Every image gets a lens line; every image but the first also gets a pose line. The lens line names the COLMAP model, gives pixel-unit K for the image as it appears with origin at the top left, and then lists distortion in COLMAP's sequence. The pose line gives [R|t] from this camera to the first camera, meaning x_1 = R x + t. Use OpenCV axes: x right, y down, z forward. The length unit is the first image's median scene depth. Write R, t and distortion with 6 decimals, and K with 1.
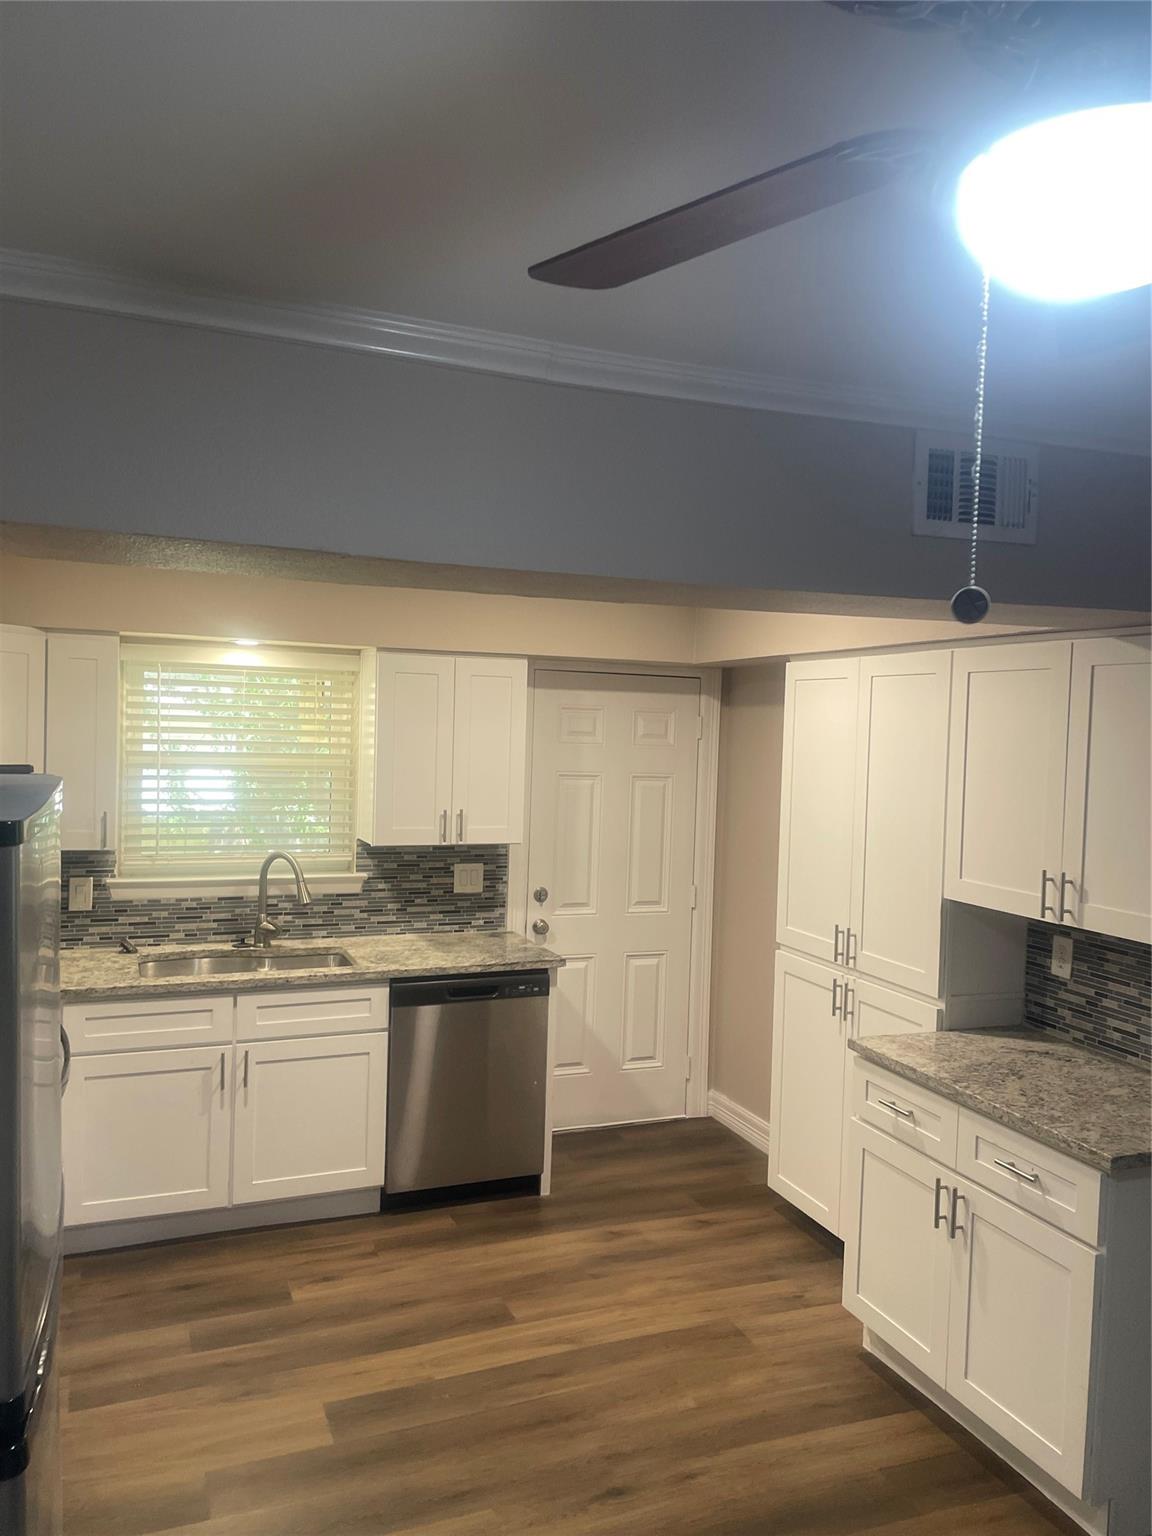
lens RADIAL K [[1156.2, 0, 598.3], [0, 1156.2, 776.4], [0, 0, 1]] dist [0.100302, -0.126133]
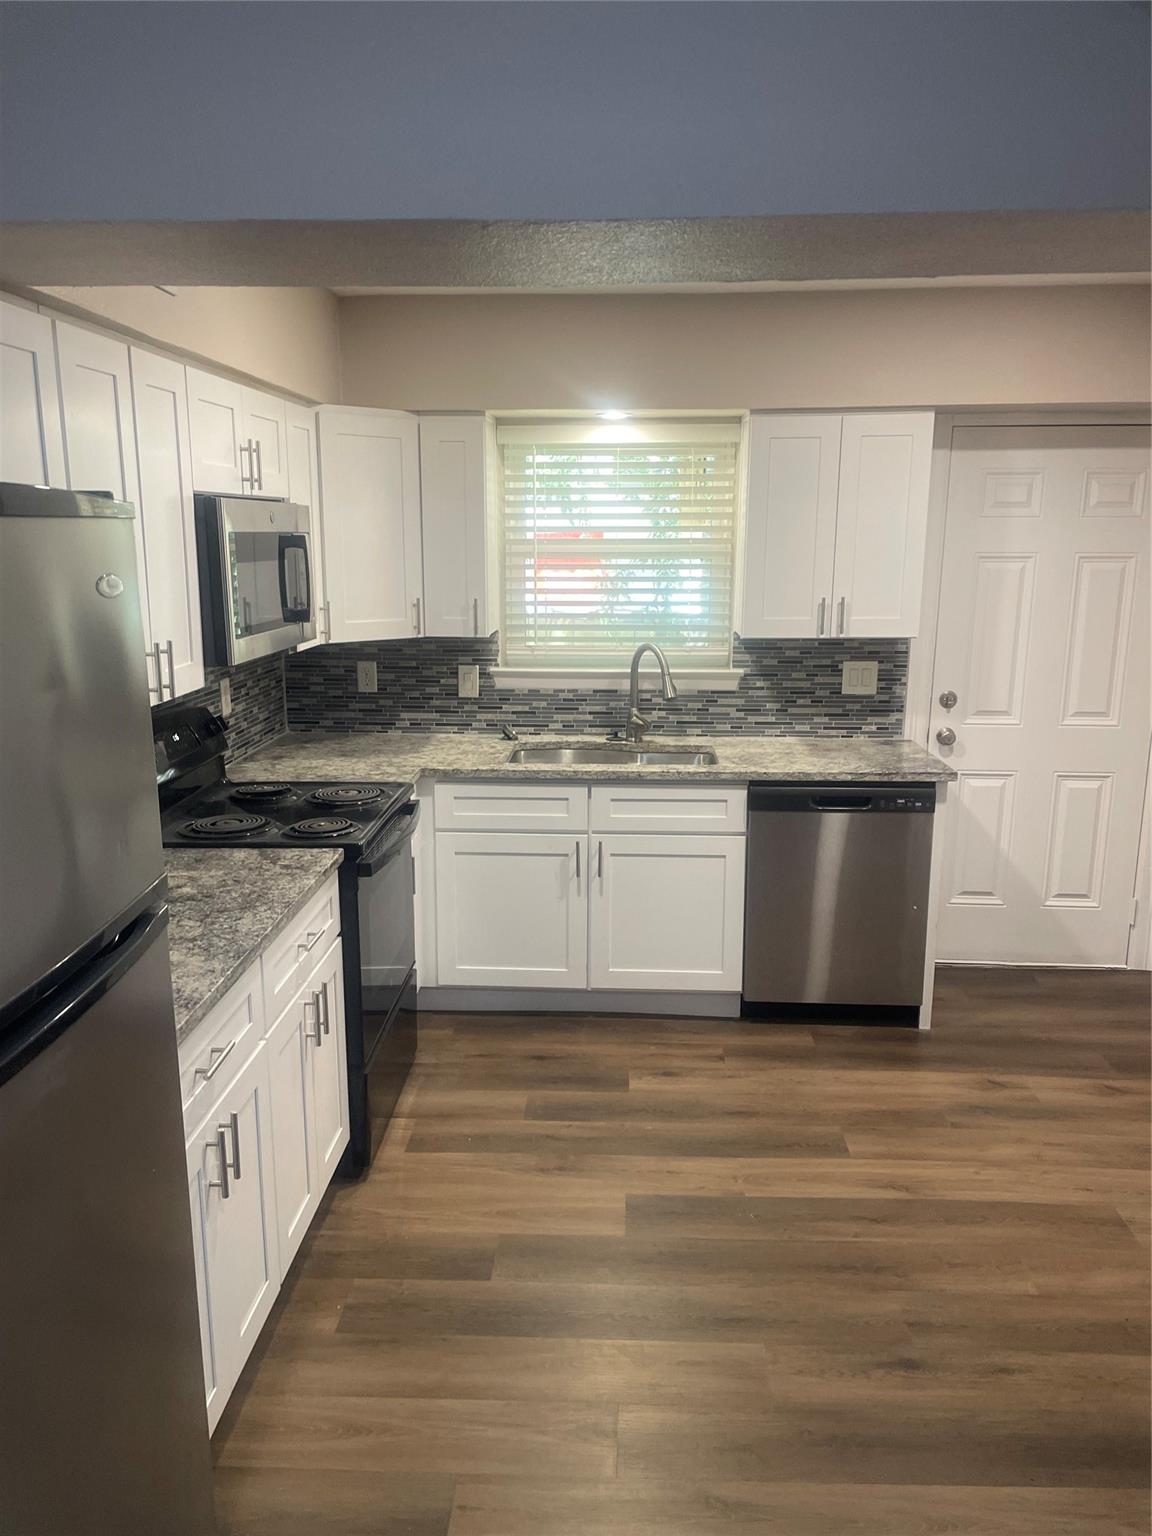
lens RADIAL K [[1161.0, 0, 578.9], [0, 1161.0, 779.5], [0, 0, 1]] dist [0.100545, -0.131550]
pose [[0.903195, 0.059798, -0.425044, 0.090951], [0.008657, 0.987509, 0.157325, 0.025568], [0.429142, -0.145775, 0.891396, 0.115016]]
